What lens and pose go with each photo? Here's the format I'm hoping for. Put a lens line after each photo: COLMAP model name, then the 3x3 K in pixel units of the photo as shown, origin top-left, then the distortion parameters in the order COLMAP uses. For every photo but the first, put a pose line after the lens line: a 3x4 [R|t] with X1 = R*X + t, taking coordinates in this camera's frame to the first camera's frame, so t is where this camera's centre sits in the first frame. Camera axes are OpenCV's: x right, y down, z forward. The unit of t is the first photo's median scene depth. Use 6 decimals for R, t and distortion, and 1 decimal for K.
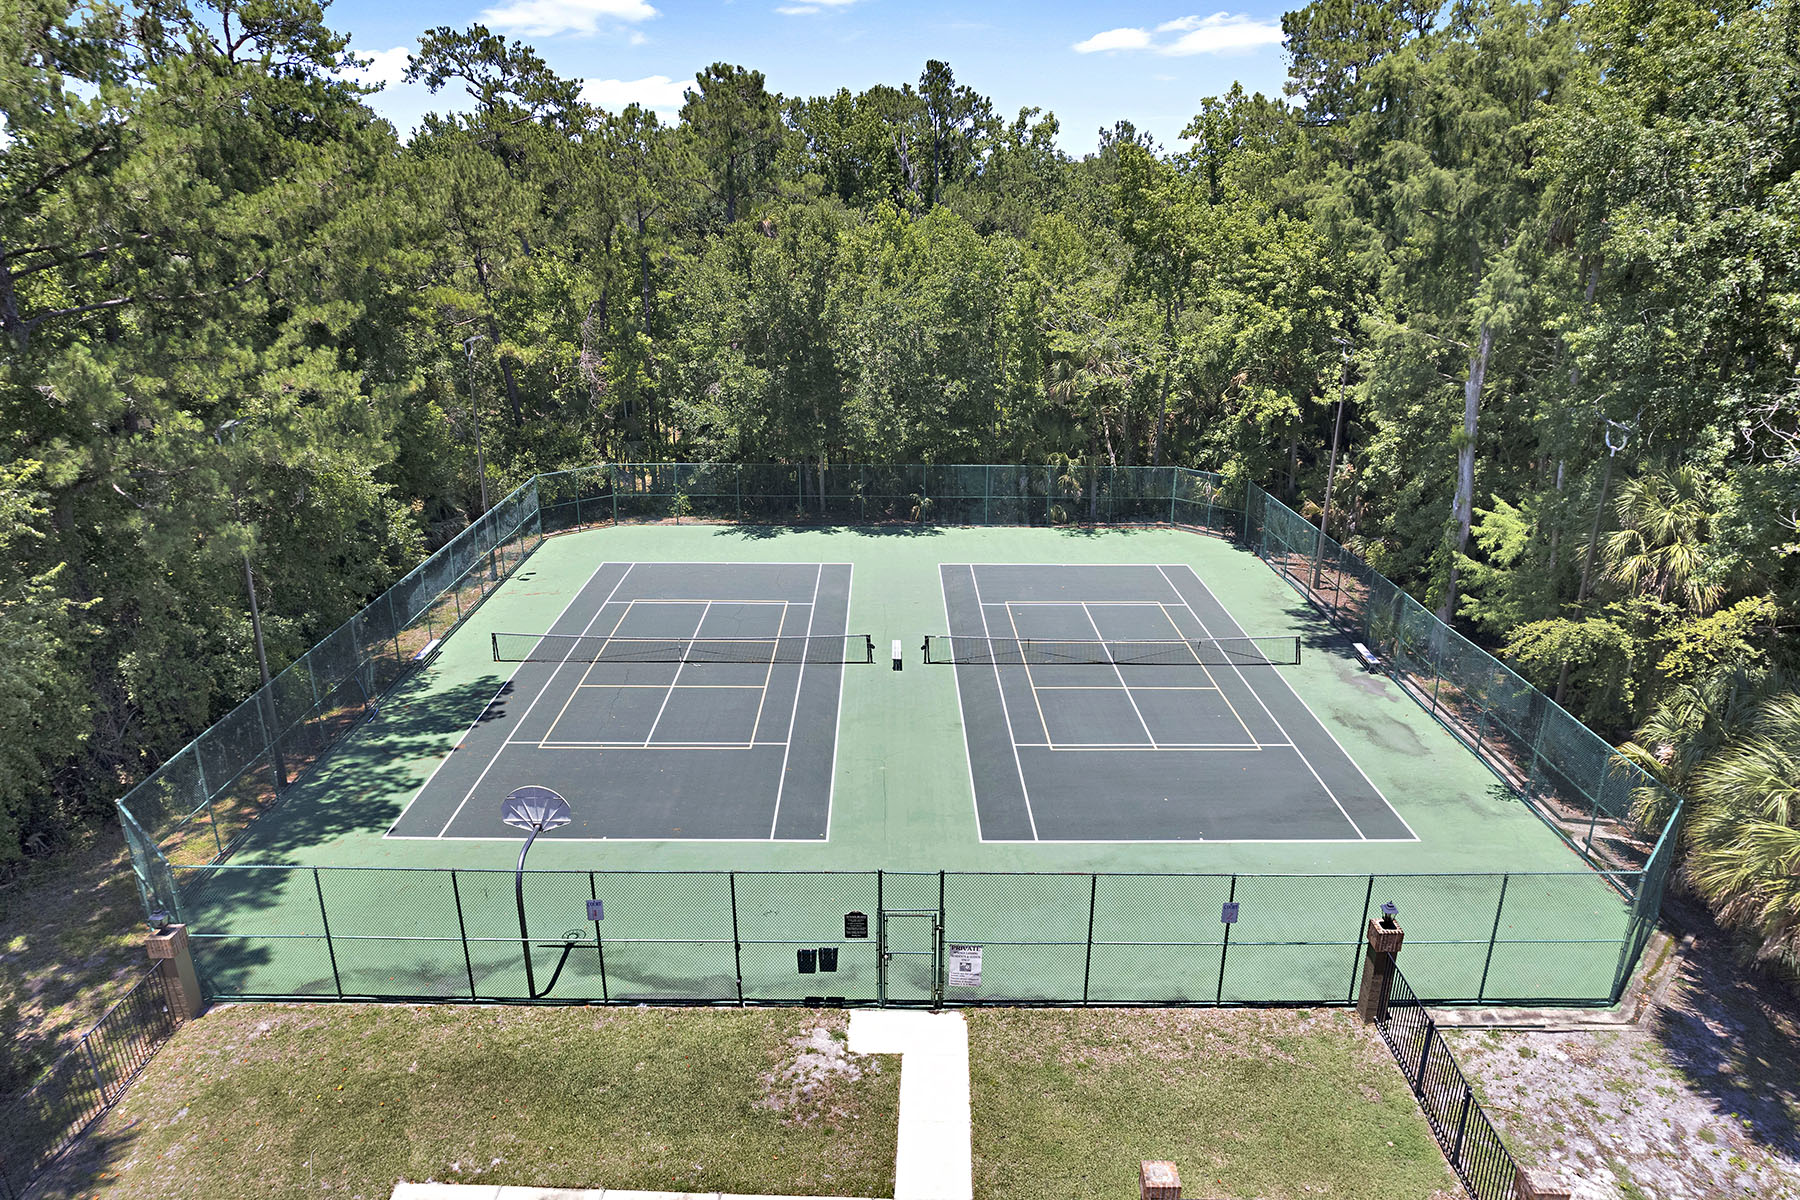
lens RADIAL K [[1178.7, 0, 900.0], [0, 1178.7, 600.0], [0, 0, 1]] dist [-0.079693, 0.071965]
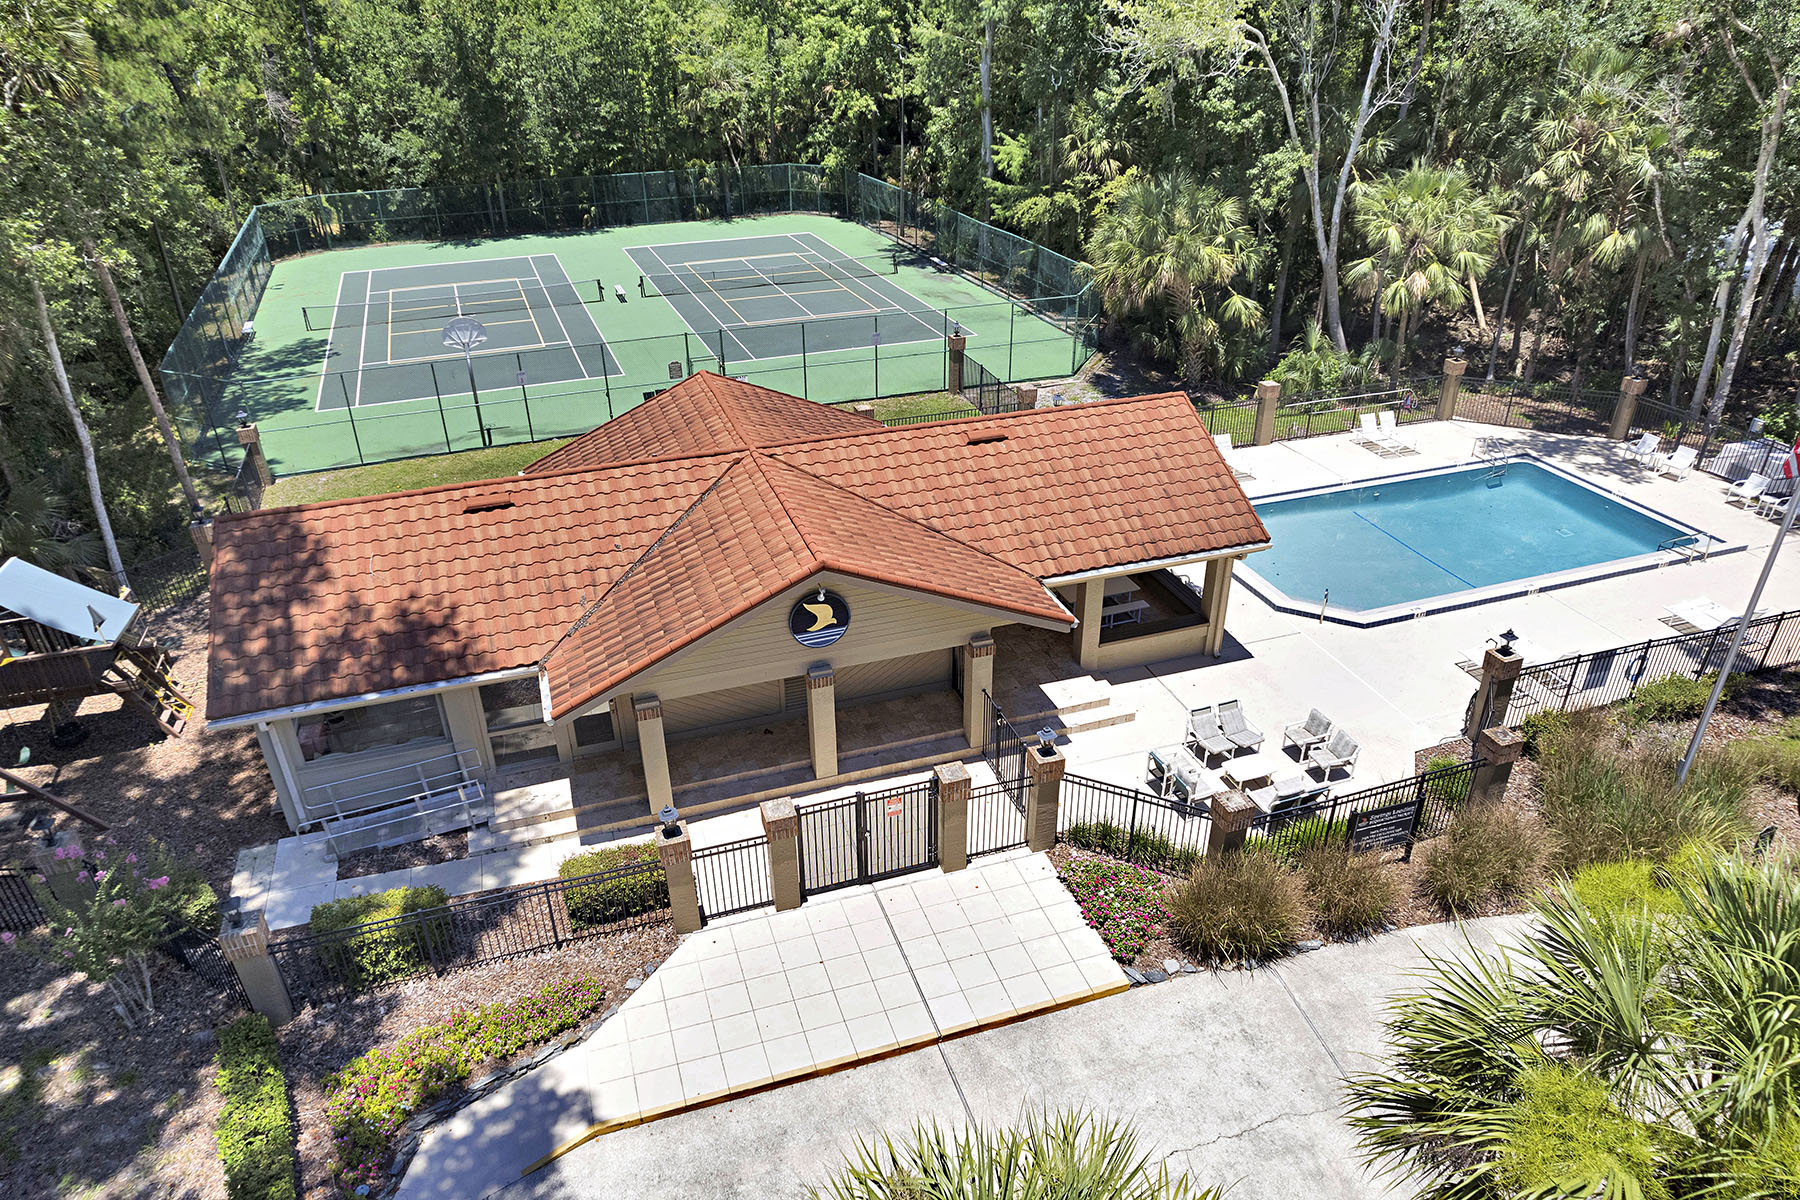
lens RADIAL K [[1178.7, 0, 900.0], [0, 1178.7, 600.0], [0, 0, 1]] dist [-0.079693, 0.071965]
pose [[0.938056, -0.171531, 0.301044, -0.136318], [0.117488, 0.974853, 0.189365, 0.143699], [-0.325955, -0.142265, 0.934619, -0.352953]]
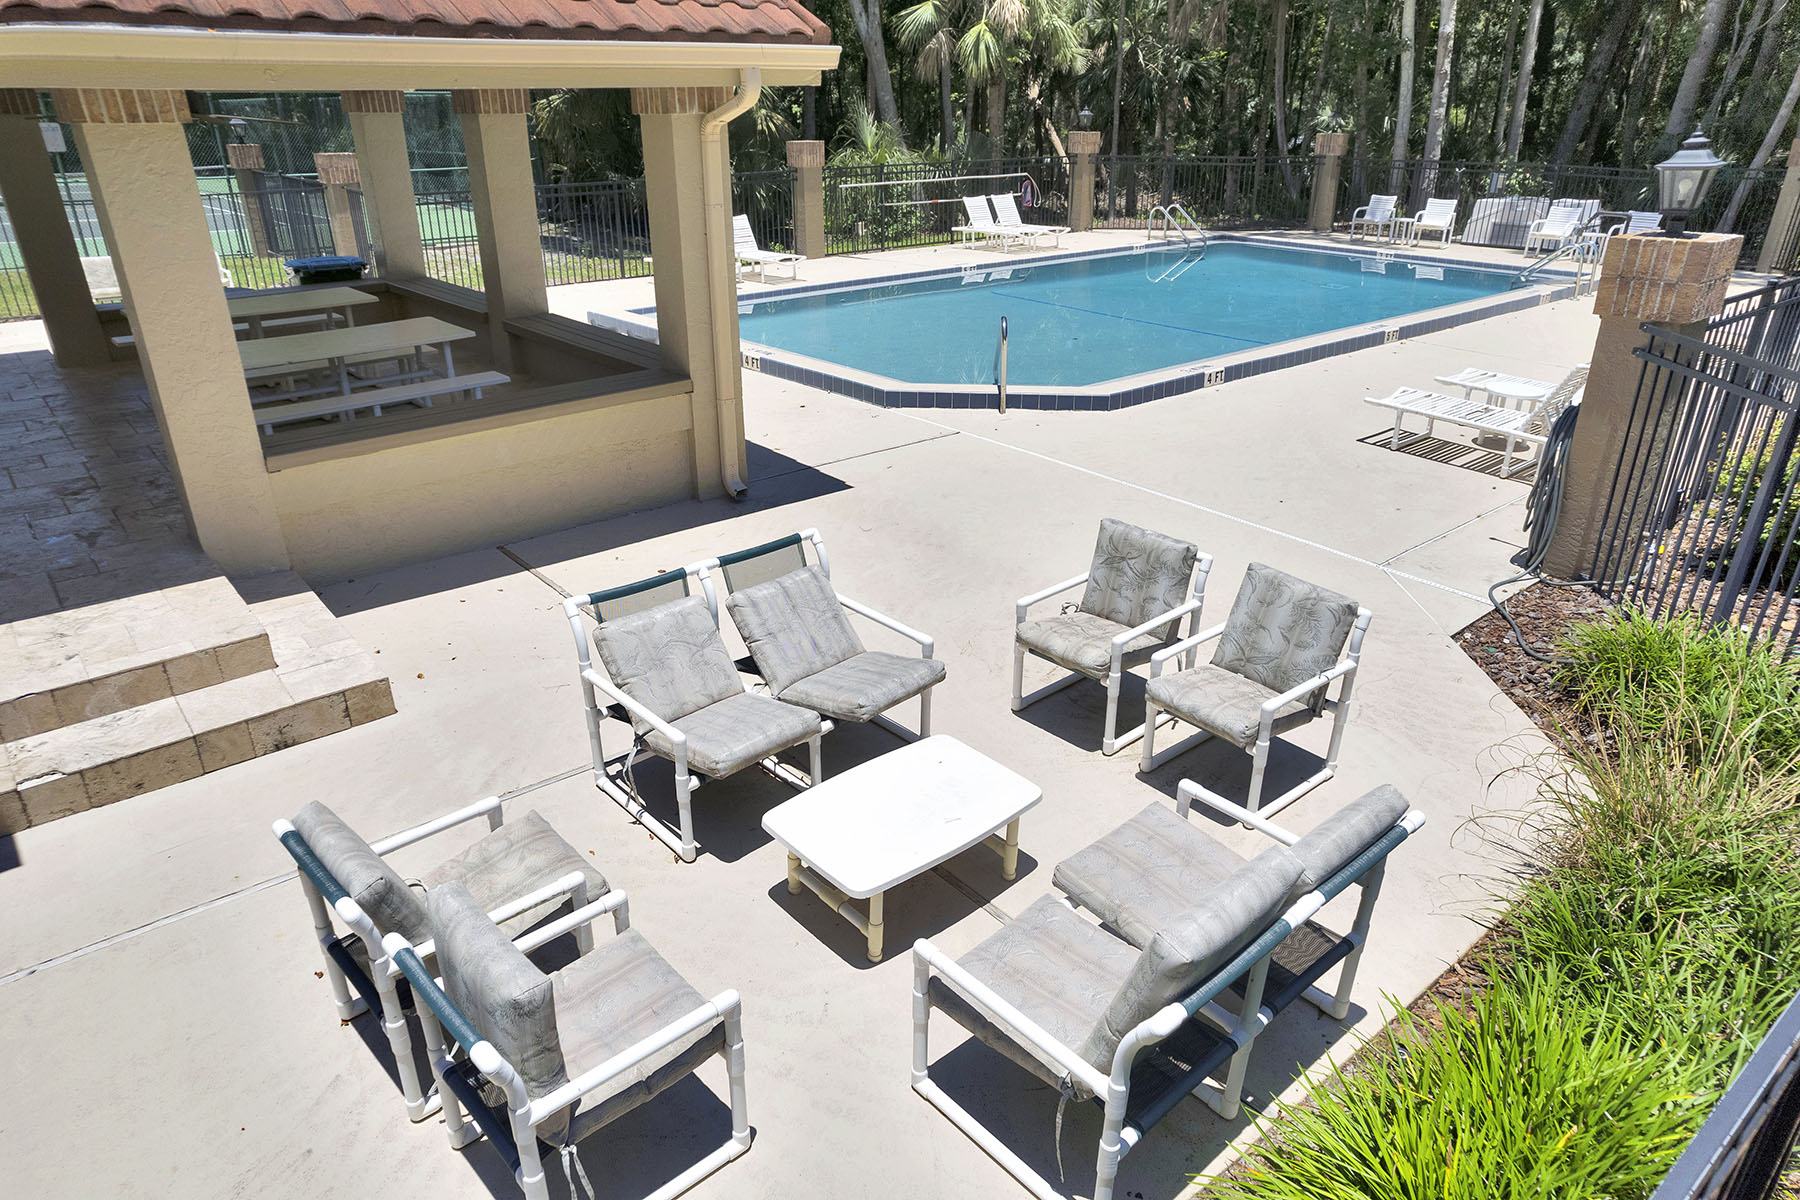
lens RADIAL K [[1179.3, 0, 896.8], [0, 1179.3, 543.8], [0, 0, 1]] dist [0.006788, 0.000587]
pose [[0.750028, -0.238905, 0.616752, 0.058891], [0.212795, 0.970068, 0.116986, 0.274291], [-0.626240, 0.043499, 0.778416, -0.062387]]
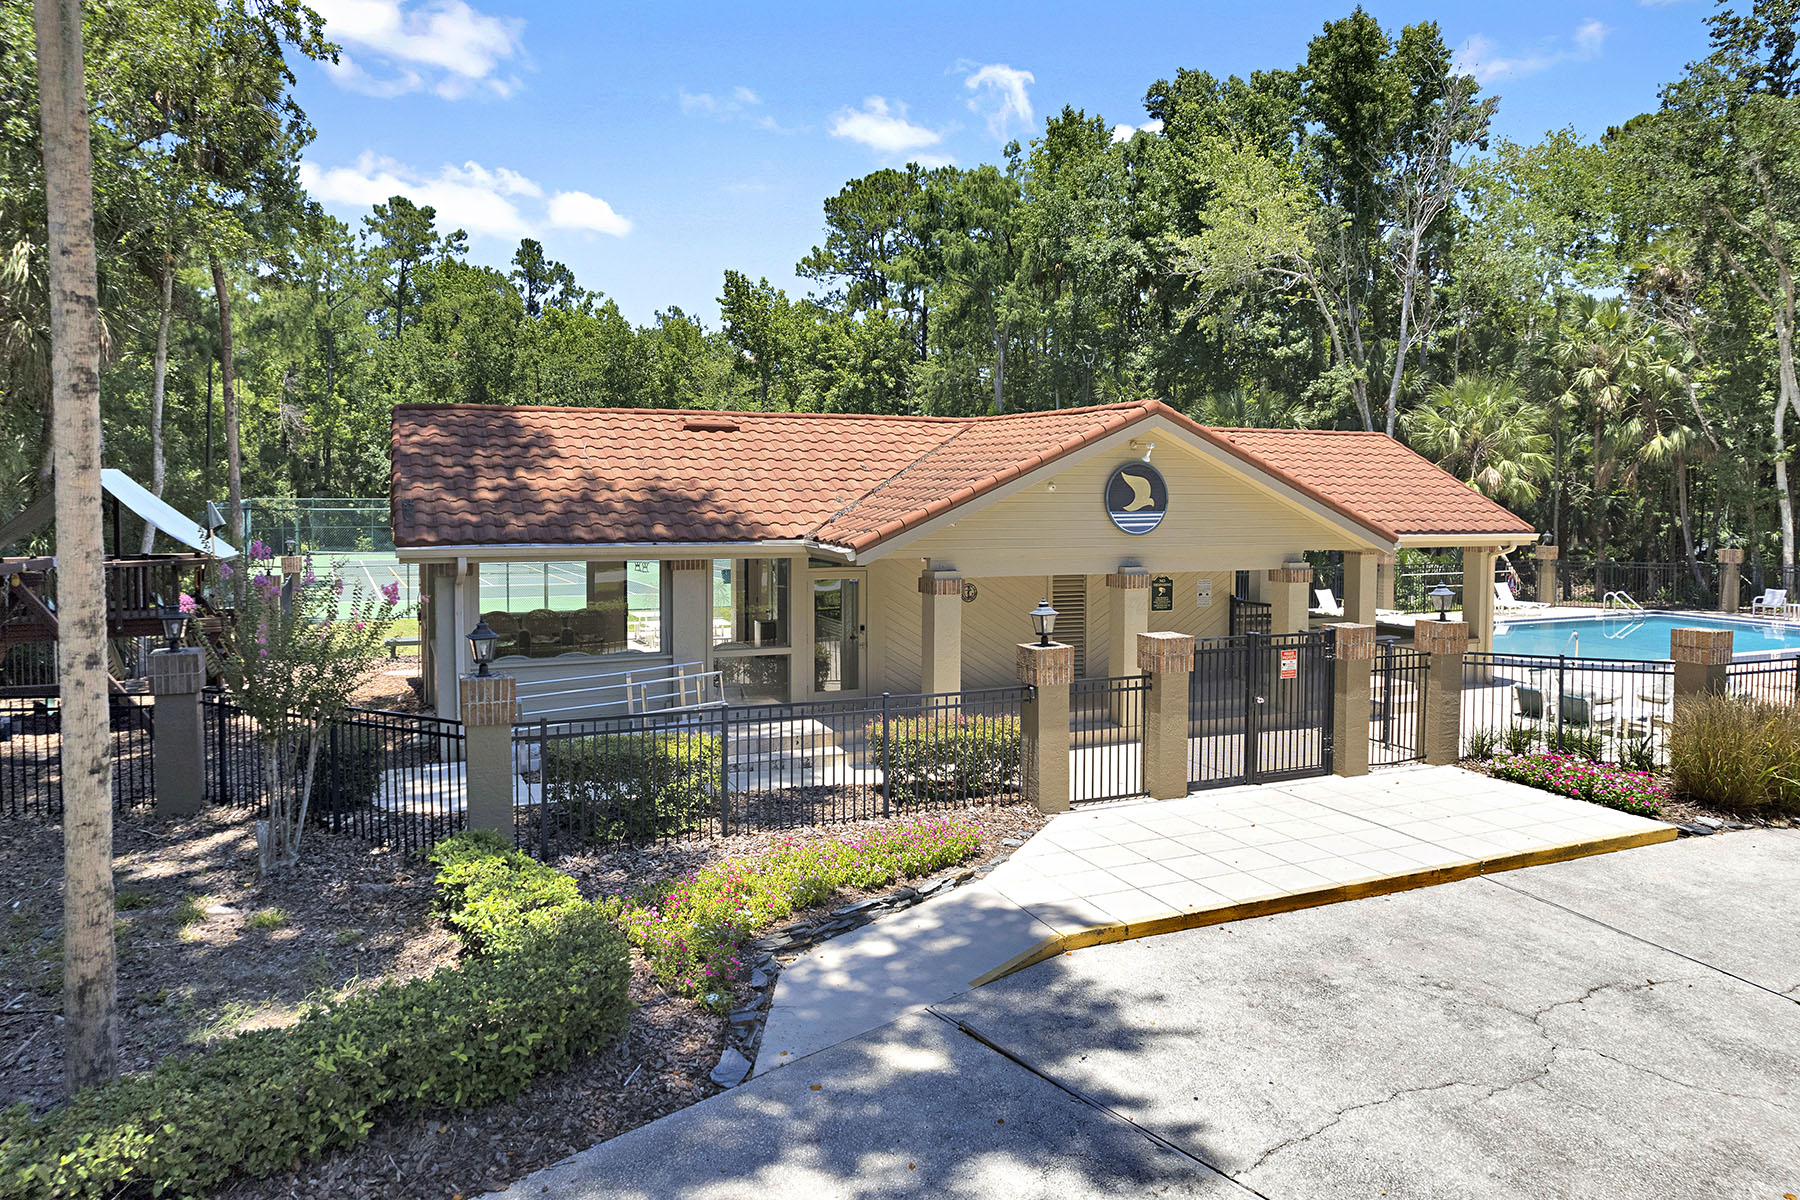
lens RADIAL K [[1179.3, 0, 896.8], [0, 1179.3, 543.8], [0, 0, 1]] dist [0.006788, 0.000587]
pose [[0.903650, -0.022295, 0.427691, -0.256758], [0.135975, 0.961909, -0.237152, 0.306939], [-0.406113, 0.272458, 0.872261, -0.239361]]
